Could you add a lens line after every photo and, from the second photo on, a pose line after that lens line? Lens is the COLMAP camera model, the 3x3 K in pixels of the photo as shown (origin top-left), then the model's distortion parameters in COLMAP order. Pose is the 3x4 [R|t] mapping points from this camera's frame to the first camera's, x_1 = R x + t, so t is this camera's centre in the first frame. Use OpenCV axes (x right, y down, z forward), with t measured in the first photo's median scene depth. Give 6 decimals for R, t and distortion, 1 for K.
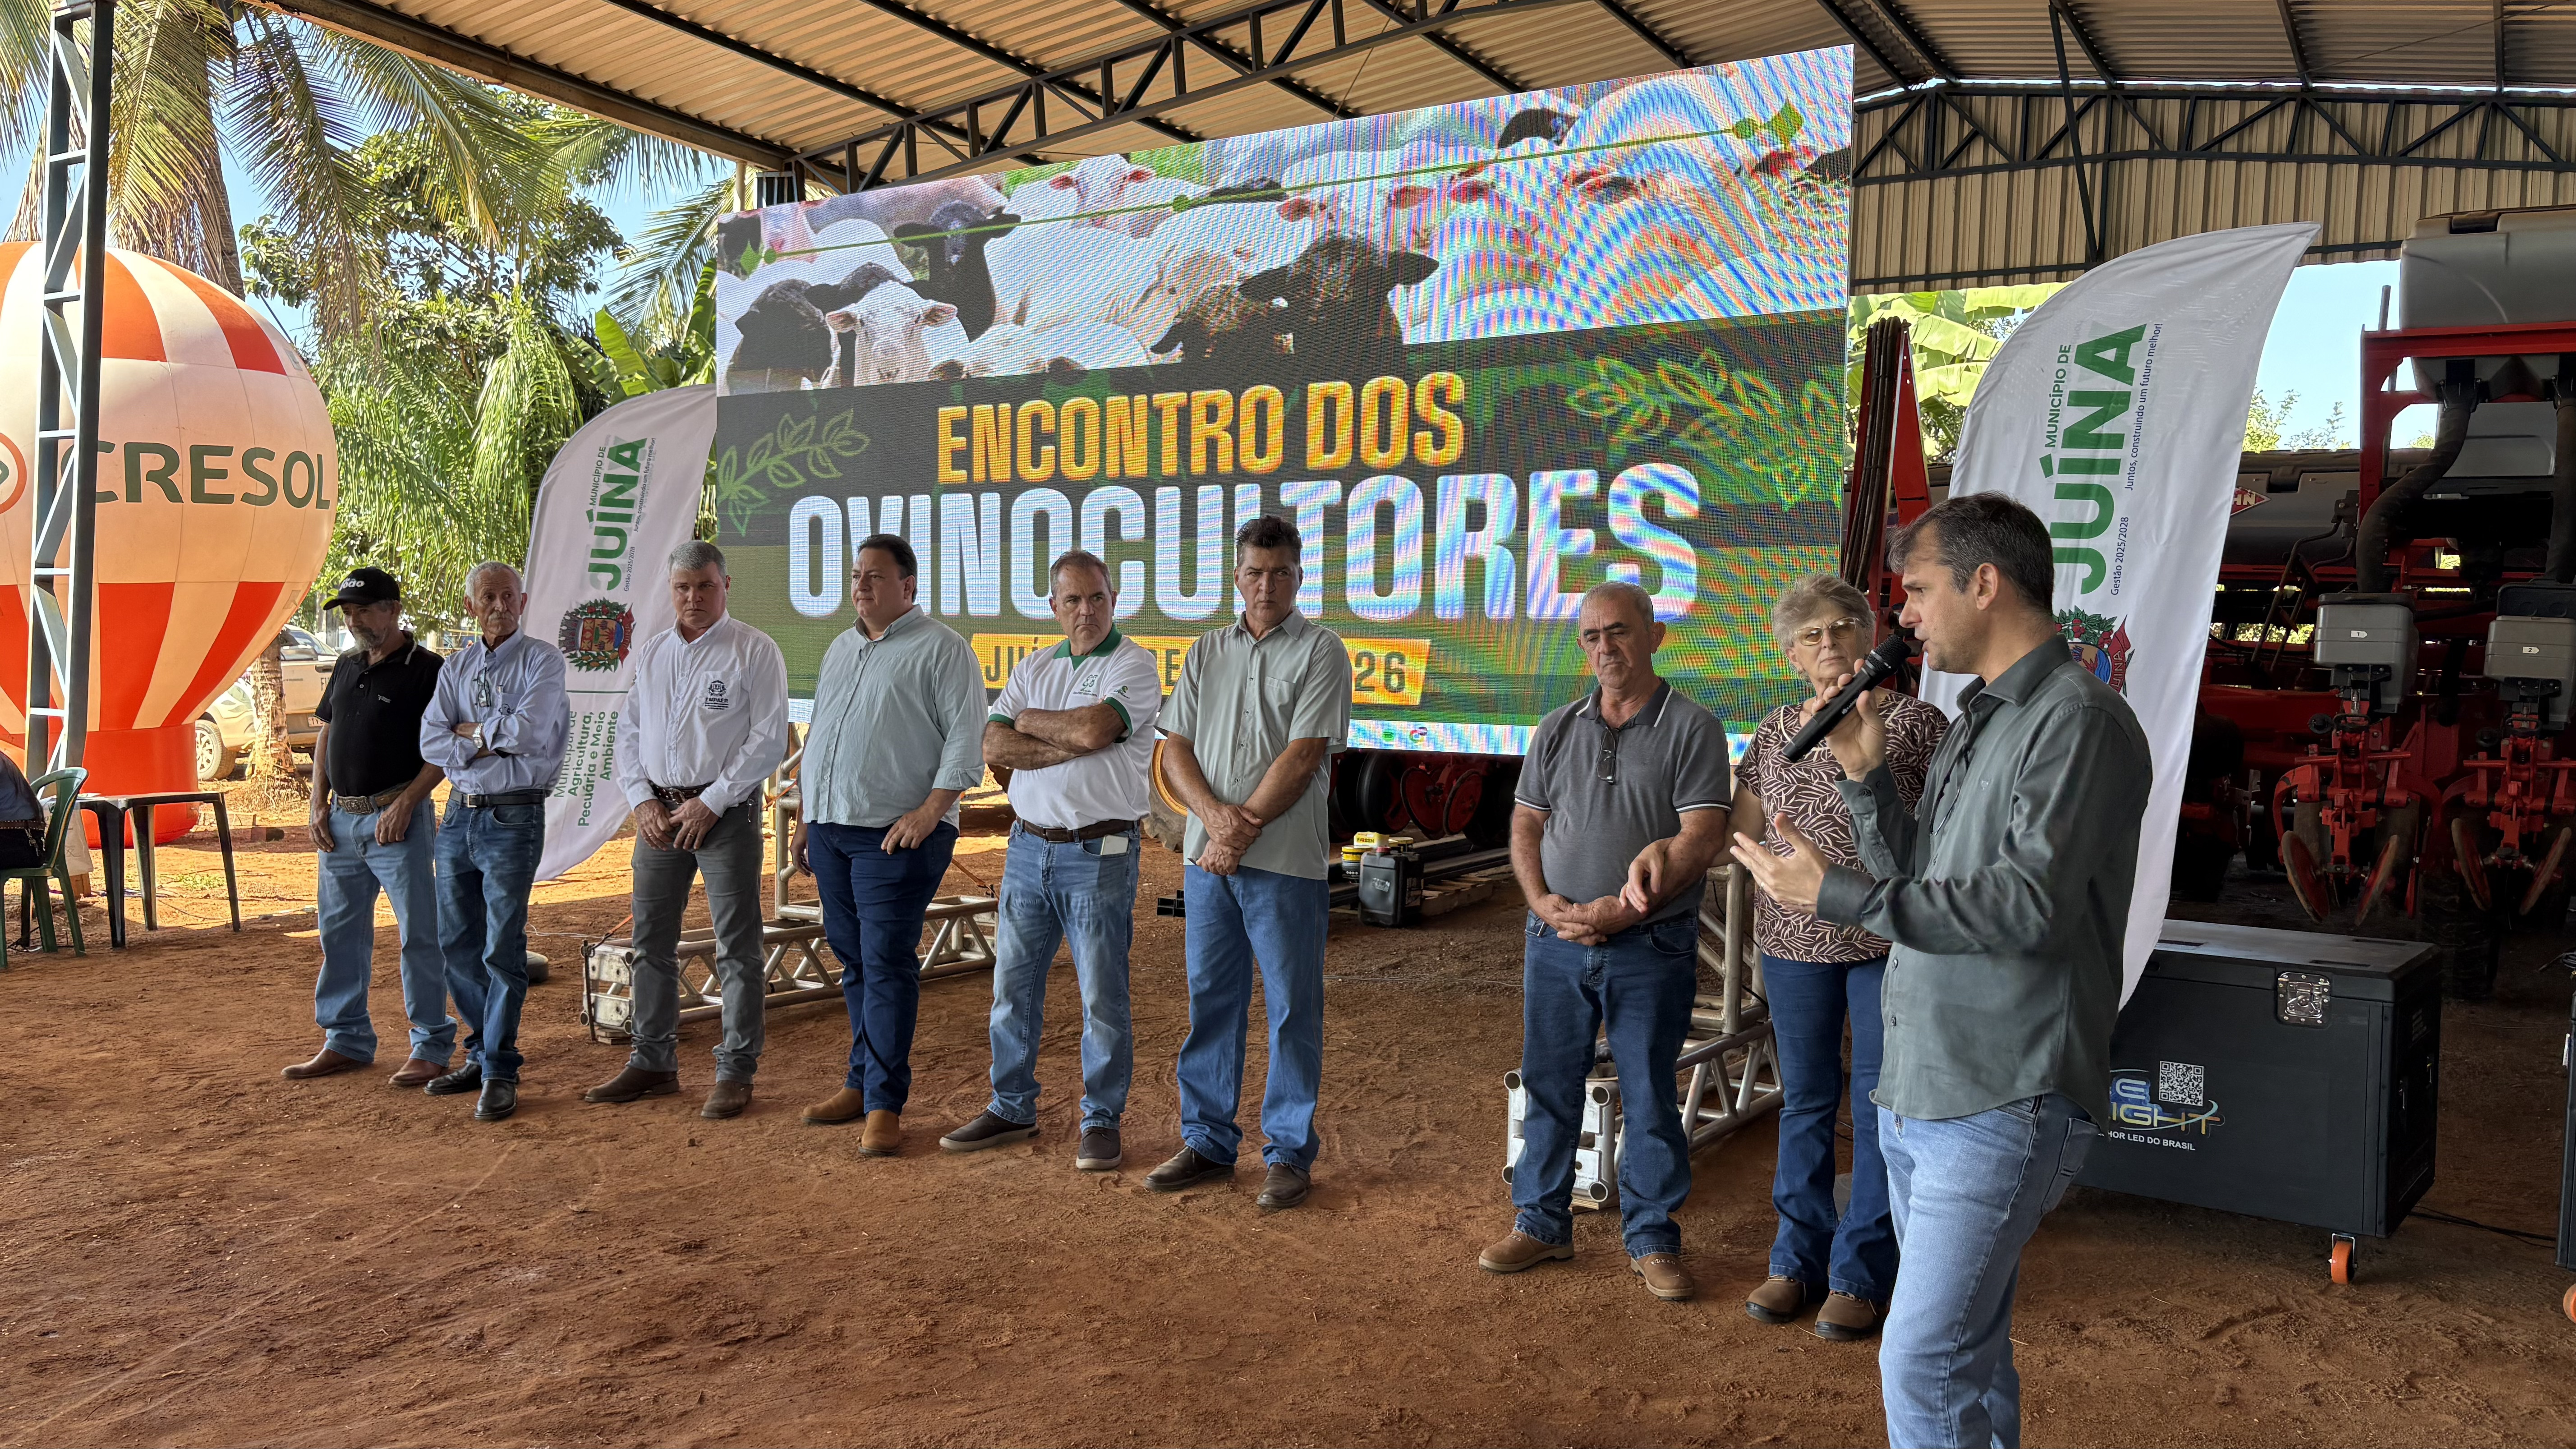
lens RADIAL K [[1964.4, 0, 1223.9], [0, 1964.4, 762.1], [0, 0, 1]] dist [0.078382, -0.099727]
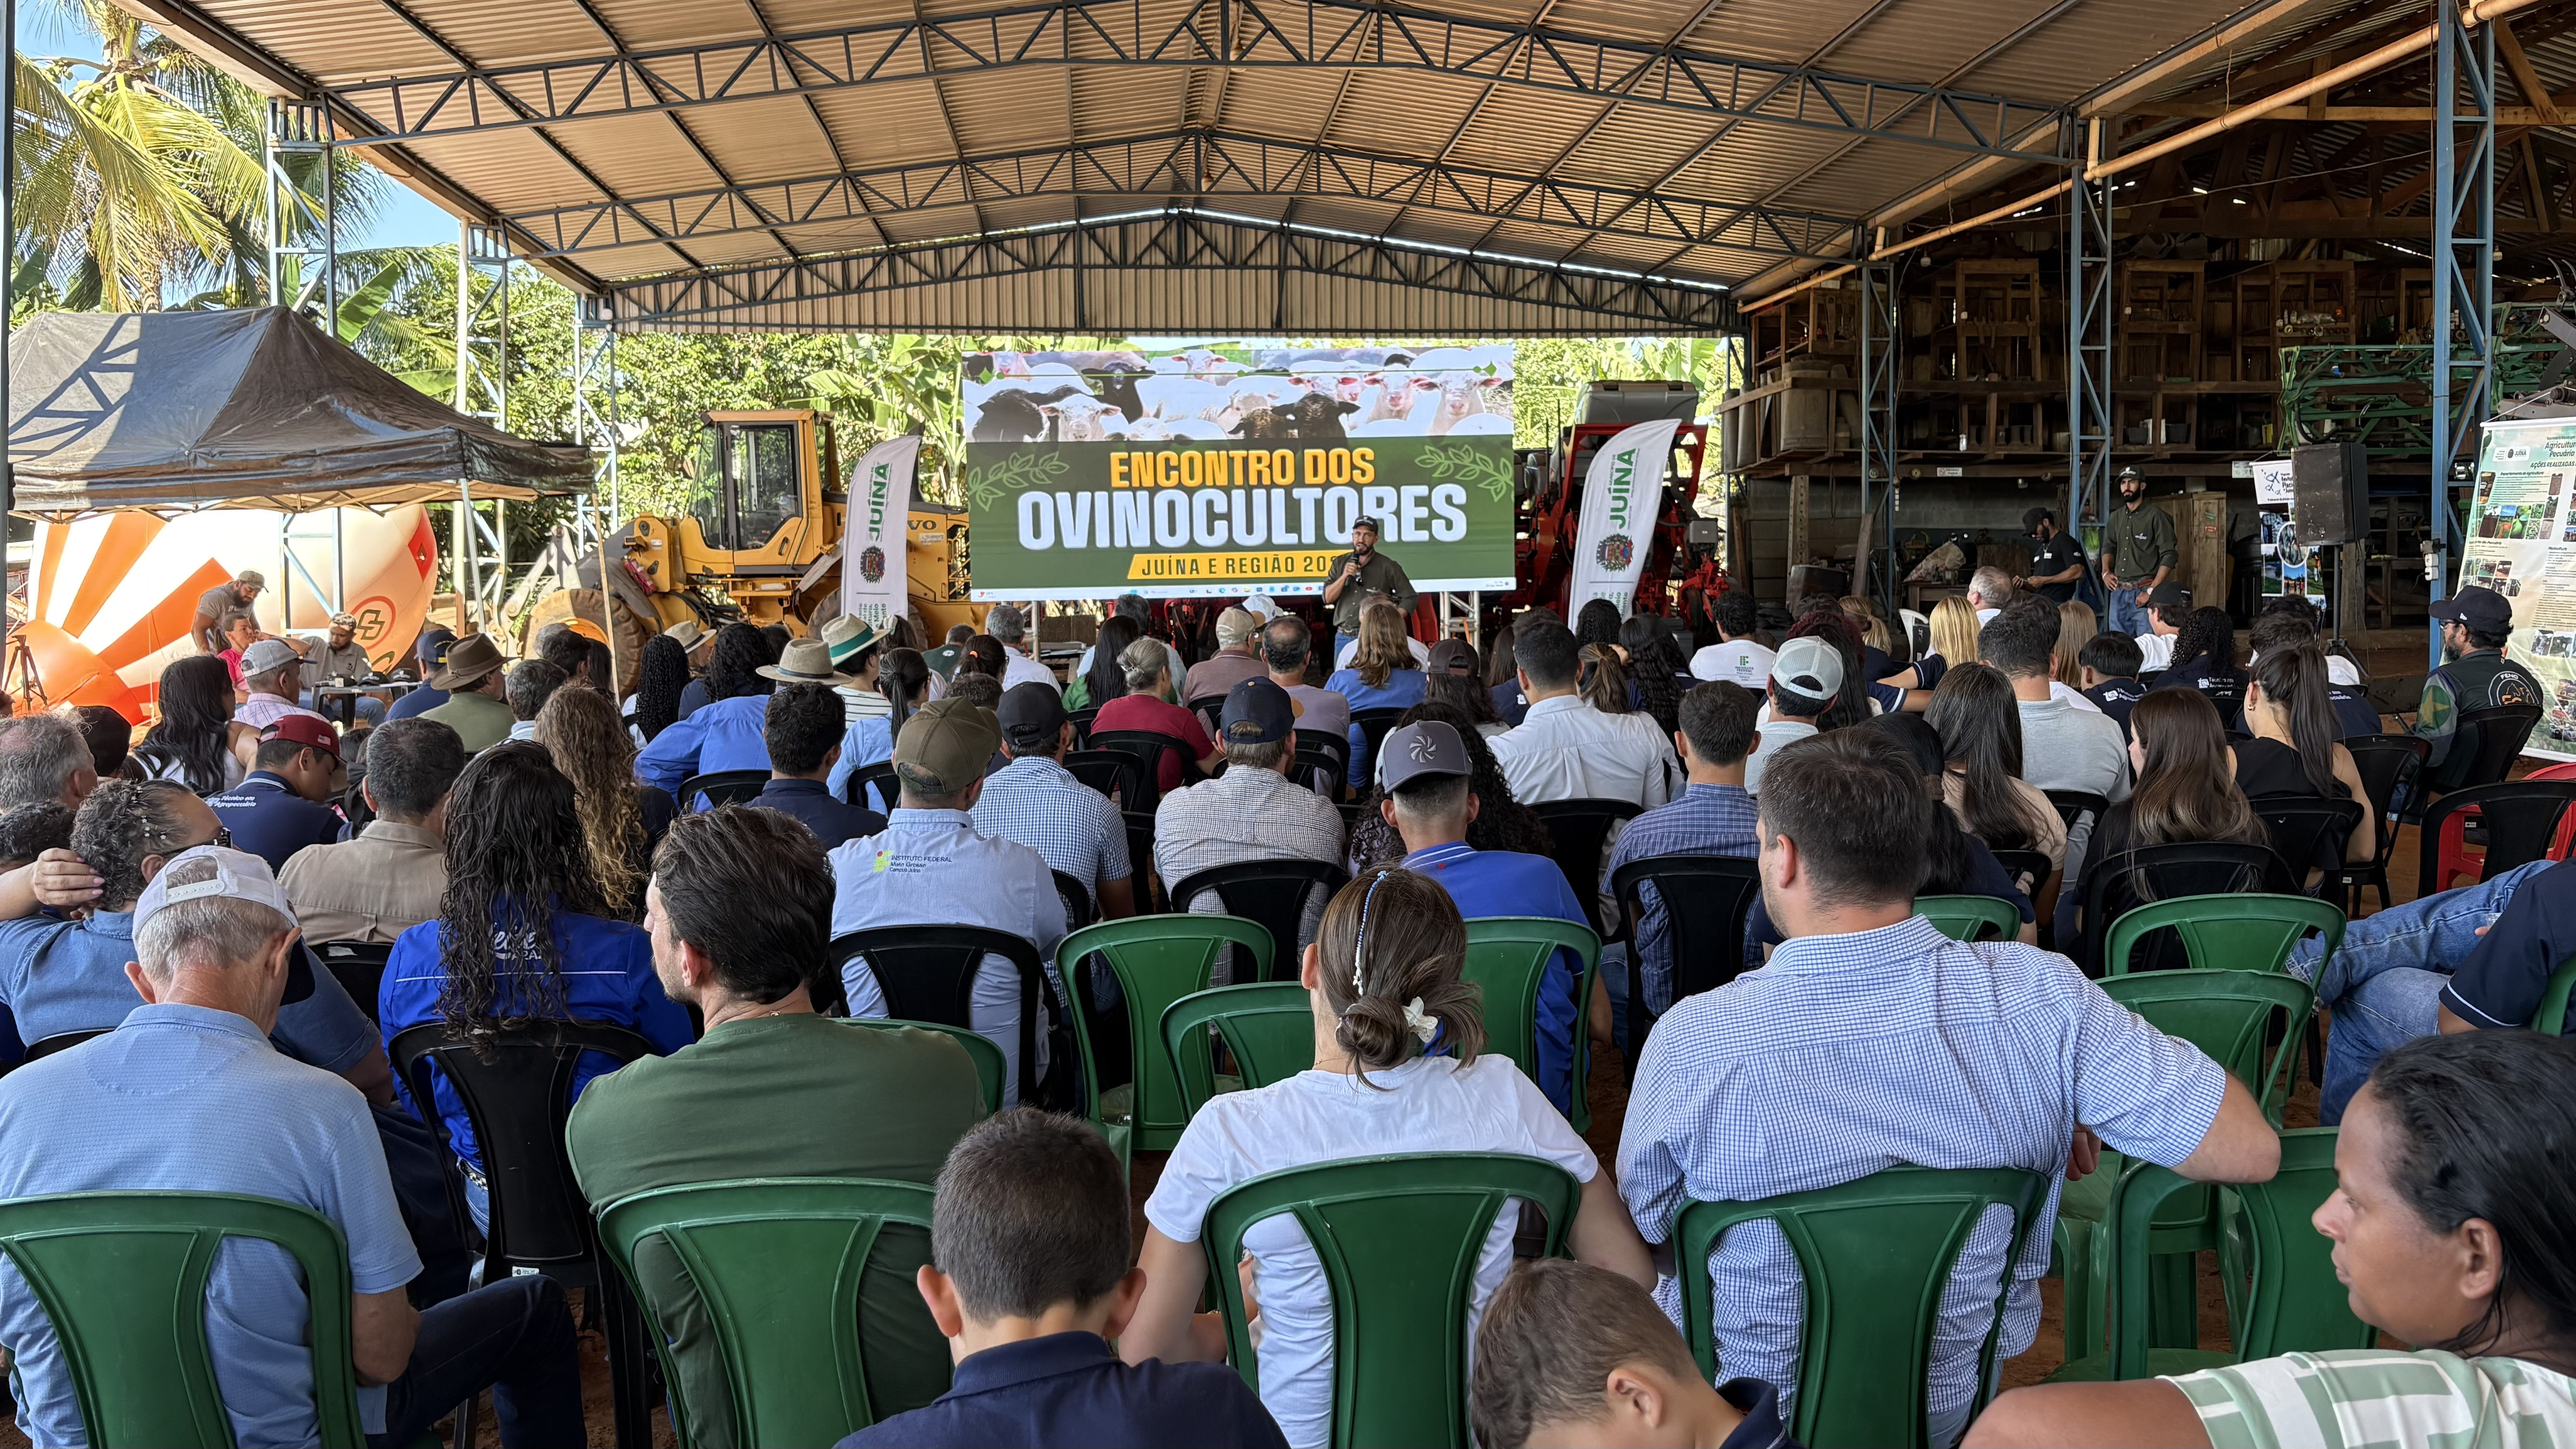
lens RADIAL K [[2140.8, 0, 1234.7], [0, 2140.8, 827.5], [0, 0, 1]] dist [0.035471, -0.184735]
pose [[0.809851, -0.100169, 0.578020, -1.623660], [0.068621, 0.994725, 0.076240, 0.072631], [-0.582608, -0.022079, 0.812453, -1.162762]]
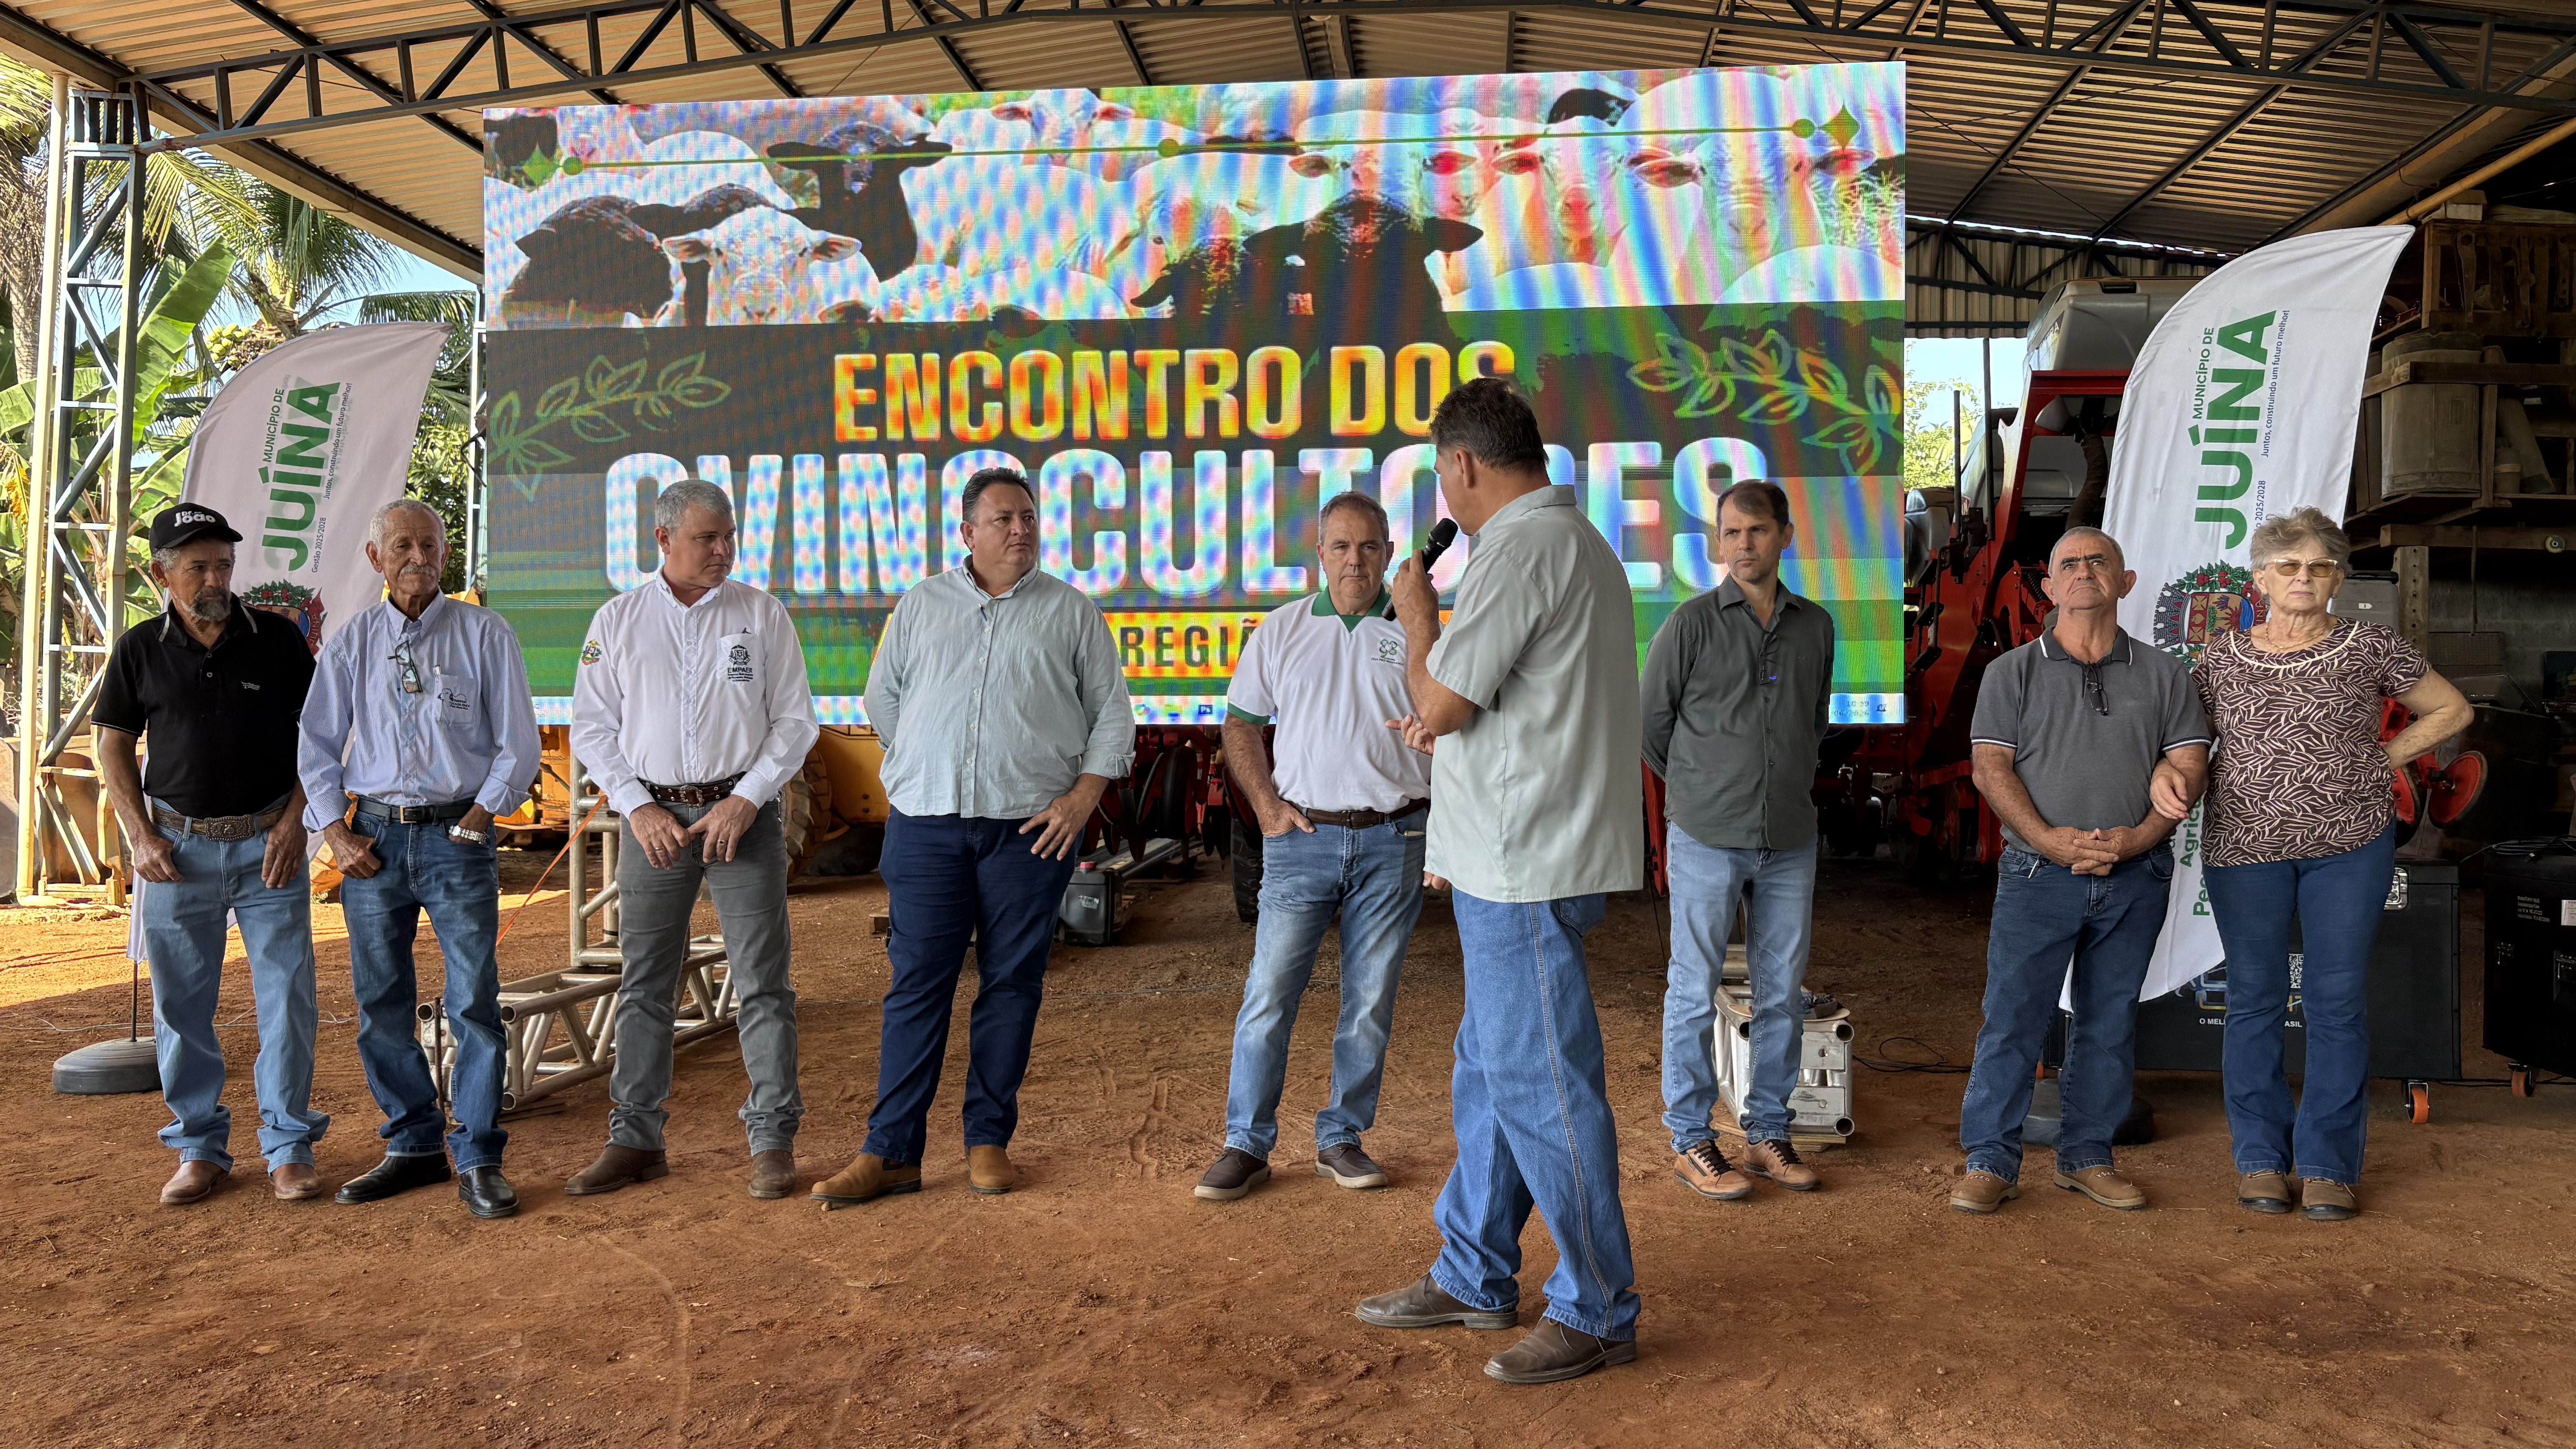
lens RADIAL K [[1936.7, 0, 1285.2], [0, 1936.7, 772.3], [0, 0, 1]] dist [0.027675, -0.004178]
pose [[0.891138, -0.024263, 0.453084, -0.397392], [0.040864, 0.998803, -0.026887, 0.037967], [-0.451889, 0.042475, 0.891063, 0.173773]]
